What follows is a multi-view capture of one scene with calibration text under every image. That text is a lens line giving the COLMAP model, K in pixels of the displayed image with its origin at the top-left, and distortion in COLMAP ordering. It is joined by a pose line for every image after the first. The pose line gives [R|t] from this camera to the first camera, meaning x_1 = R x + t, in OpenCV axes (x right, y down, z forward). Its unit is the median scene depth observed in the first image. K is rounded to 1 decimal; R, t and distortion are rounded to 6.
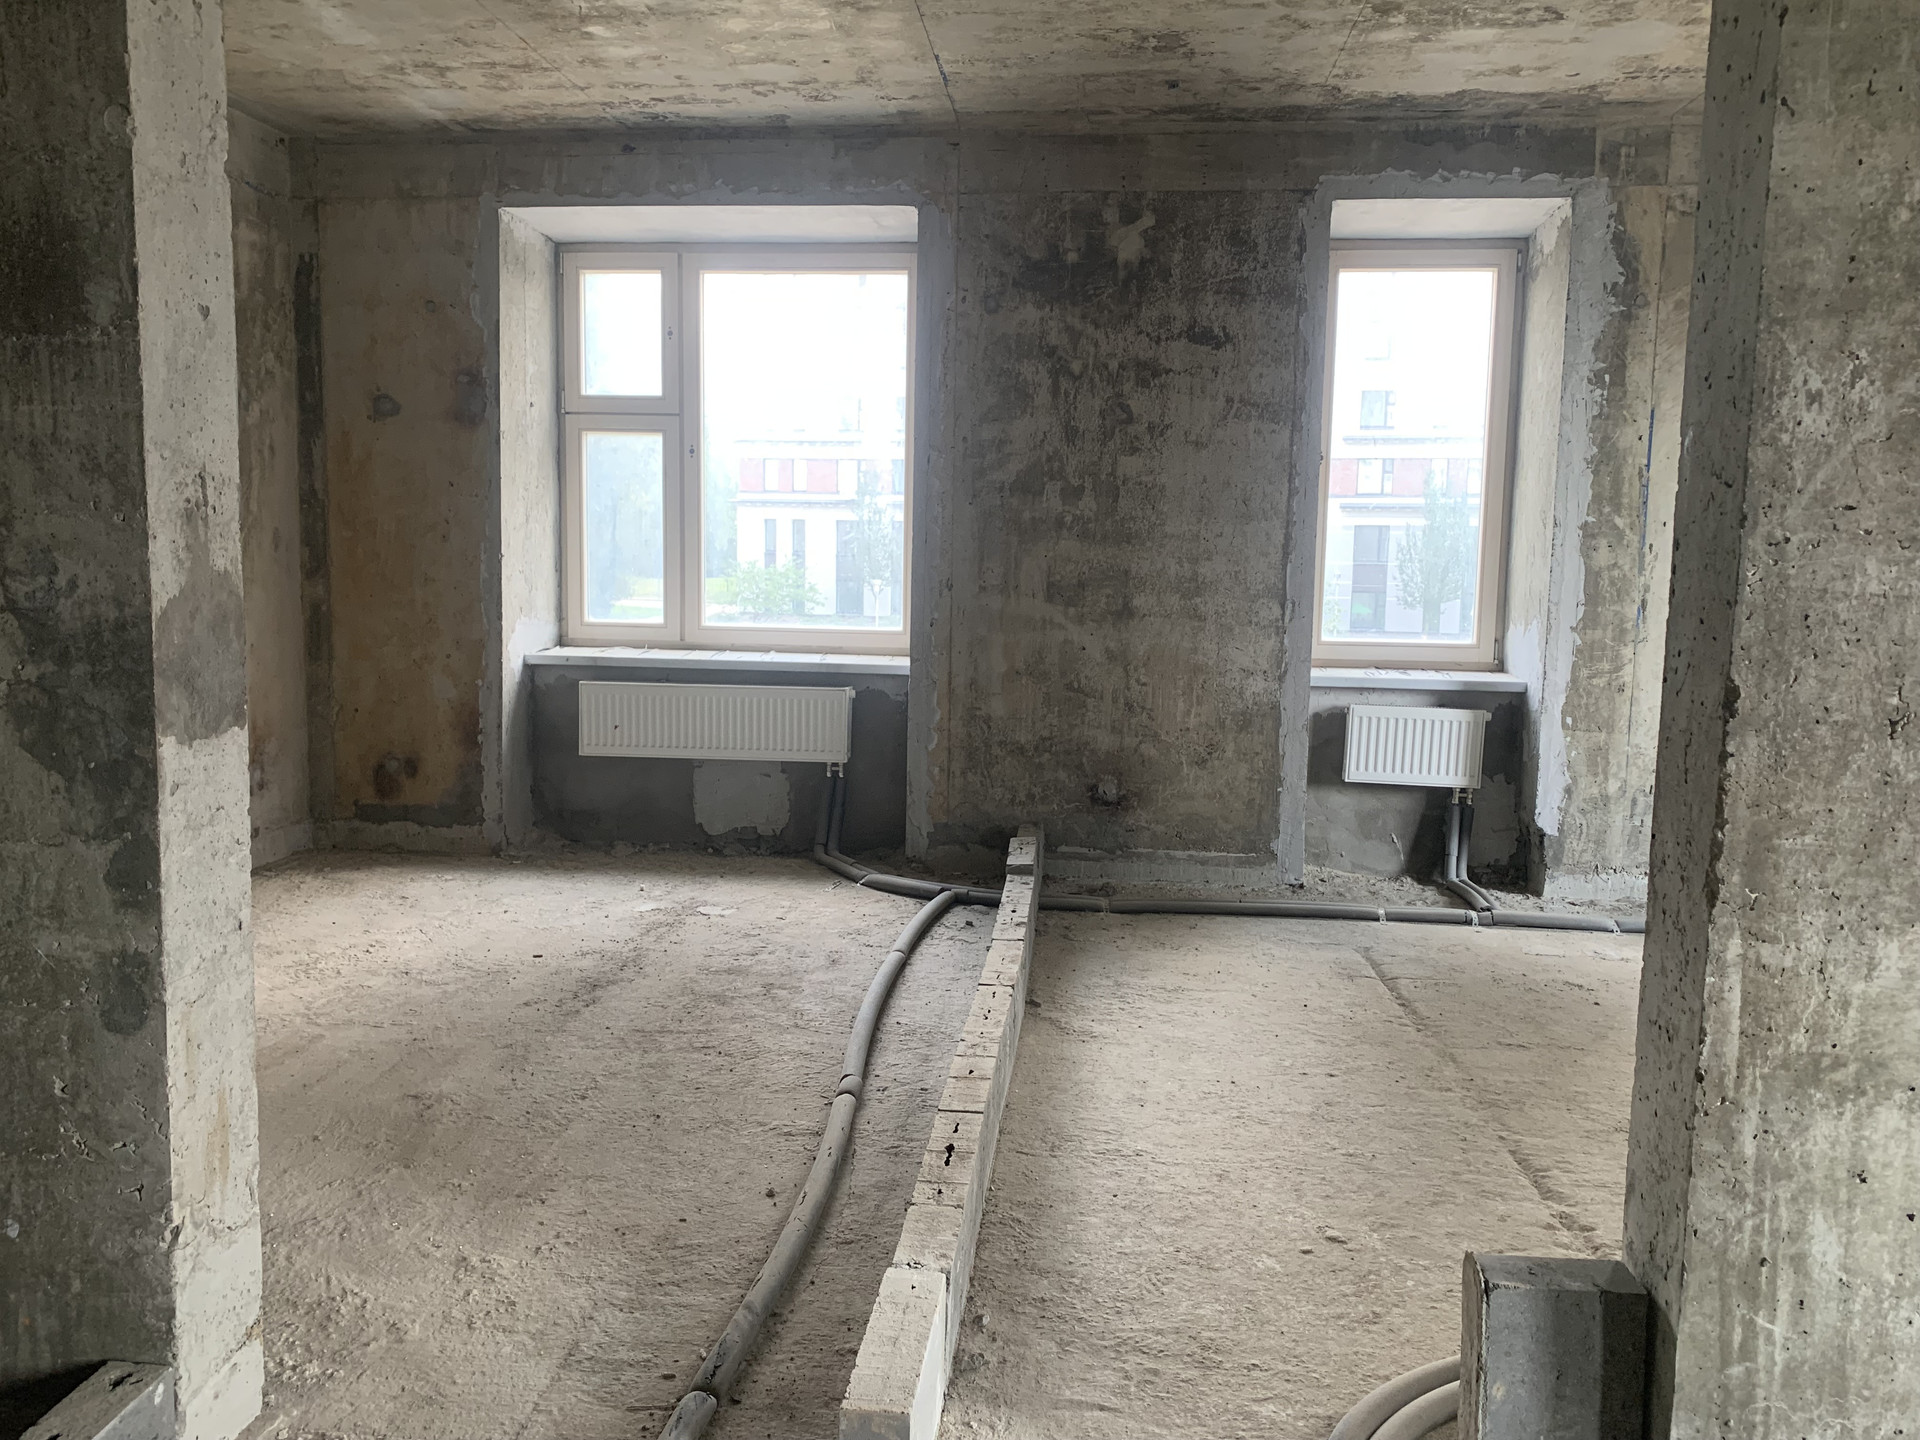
lens RADIAL K [[1456.0, 0, 936.3], [0, 1456.0, 699.2], [0, 0, 1]] dist [0.056217, -0.066380]
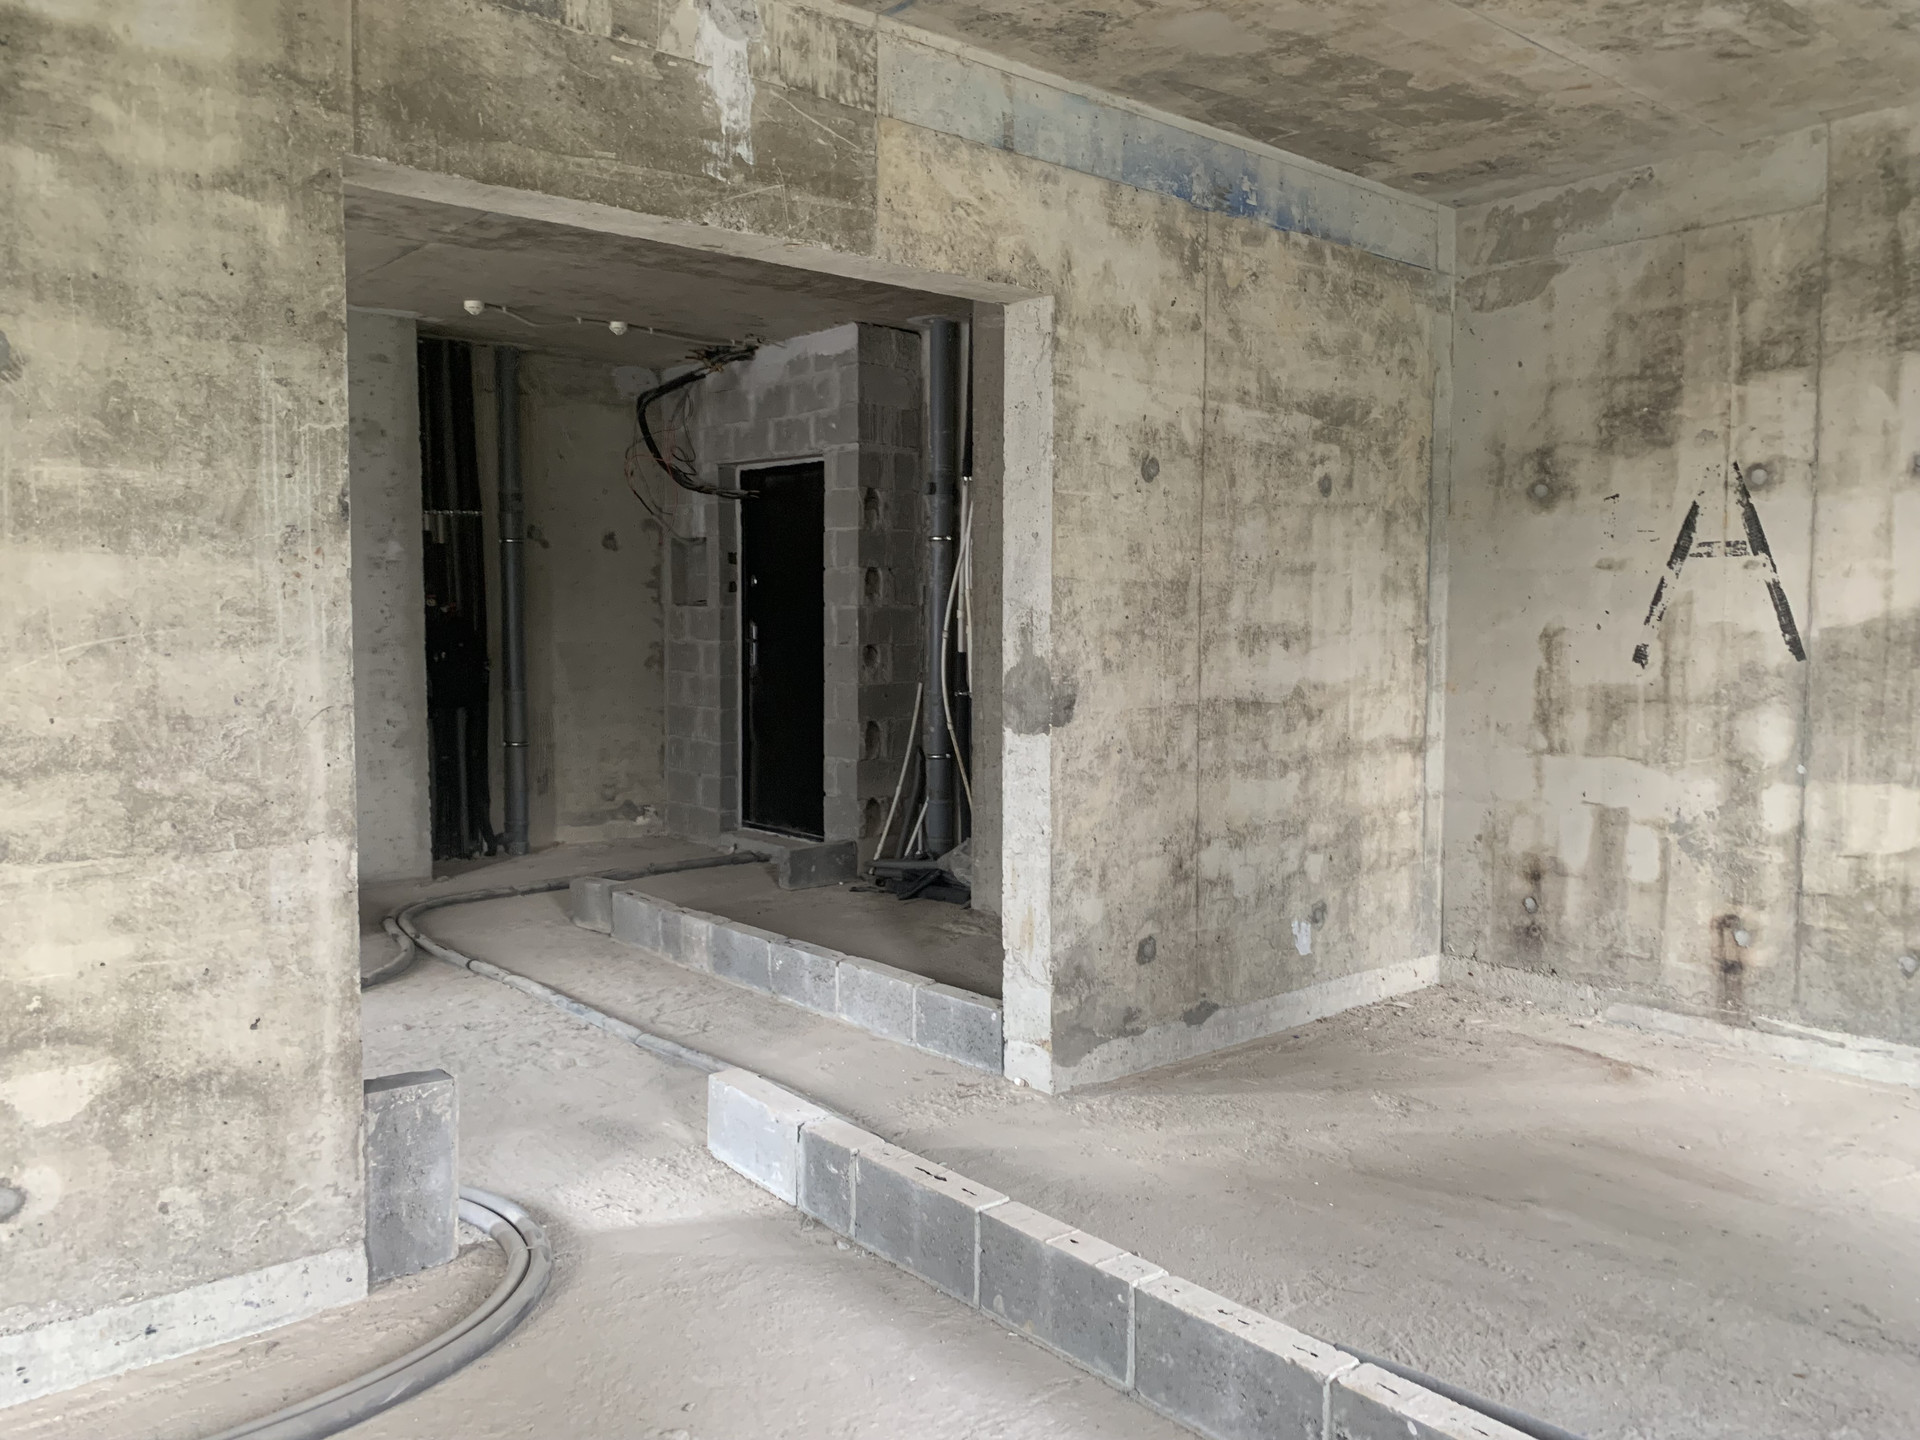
lens RADIAL K [[1459.2, 0, 964.1], [0, 1459.2, 699.4], [0, 0, 1]] dist [0.059606, -0.092093]
pose [[-0.674957, 0.022754, -0.737506, 0.411056], [-0.096742, 0.988167, 0.119025, -0.097369], [0.731487, 0.151685, -0.664769, 0.852853]]
